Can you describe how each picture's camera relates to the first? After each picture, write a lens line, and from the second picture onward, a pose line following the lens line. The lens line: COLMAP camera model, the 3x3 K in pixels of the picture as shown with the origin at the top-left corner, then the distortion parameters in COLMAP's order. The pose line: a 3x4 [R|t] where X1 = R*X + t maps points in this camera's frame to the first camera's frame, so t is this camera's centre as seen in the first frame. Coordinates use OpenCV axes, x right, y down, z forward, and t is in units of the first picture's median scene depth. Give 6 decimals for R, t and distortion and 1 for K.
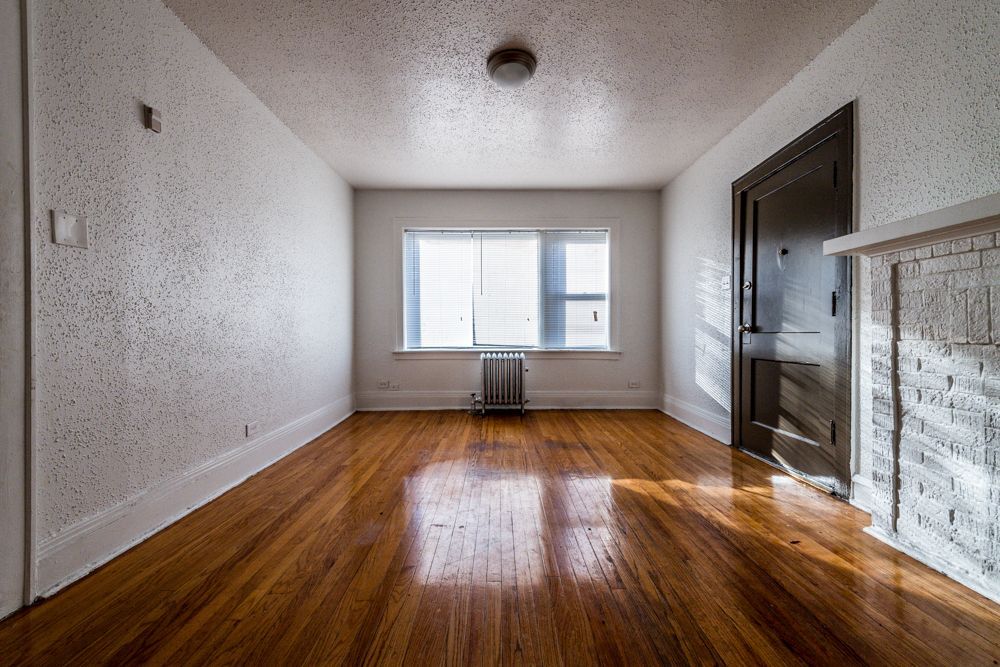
lens RADIAL K [[407.9, 0, 500.0], [0, 407.9, 333.5], [0, 0, 1]] dist [-0.009774, -0.000080]
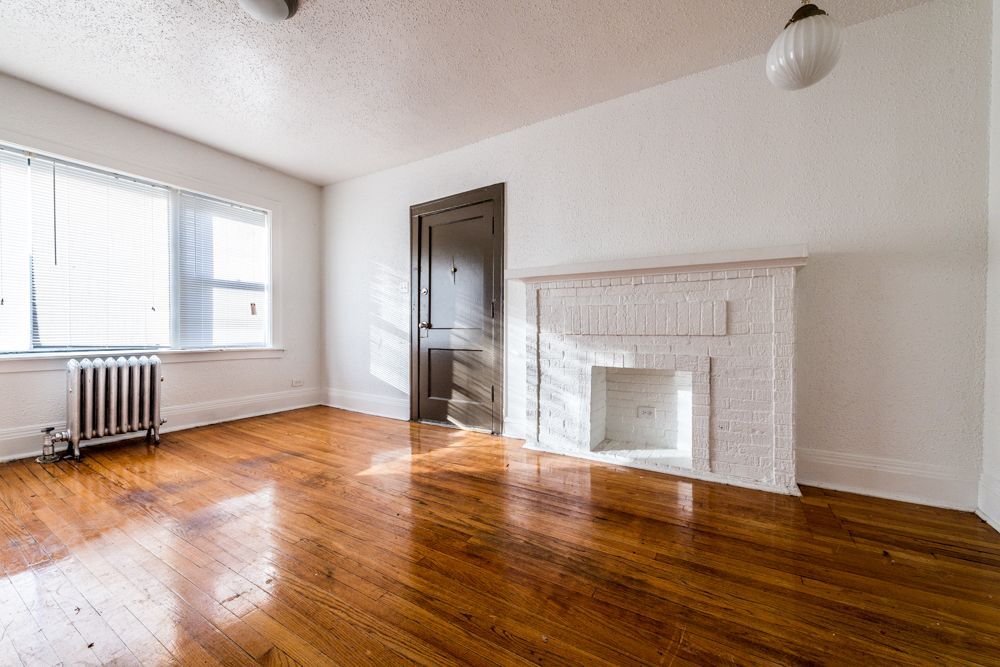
lens RADIAL K [[407.9, 0, 500.0], [0, 407.9, 333.5], [0, 0, 1]] dist [-0.009774, -0.000080]
pose [[0.464379, -0.003989, 0.885627, -0.407493], [-0.002502, 0.999980, 0.005816, 0.005086], [-0.885633, -0.004916, 0.464360, 0.197438]]
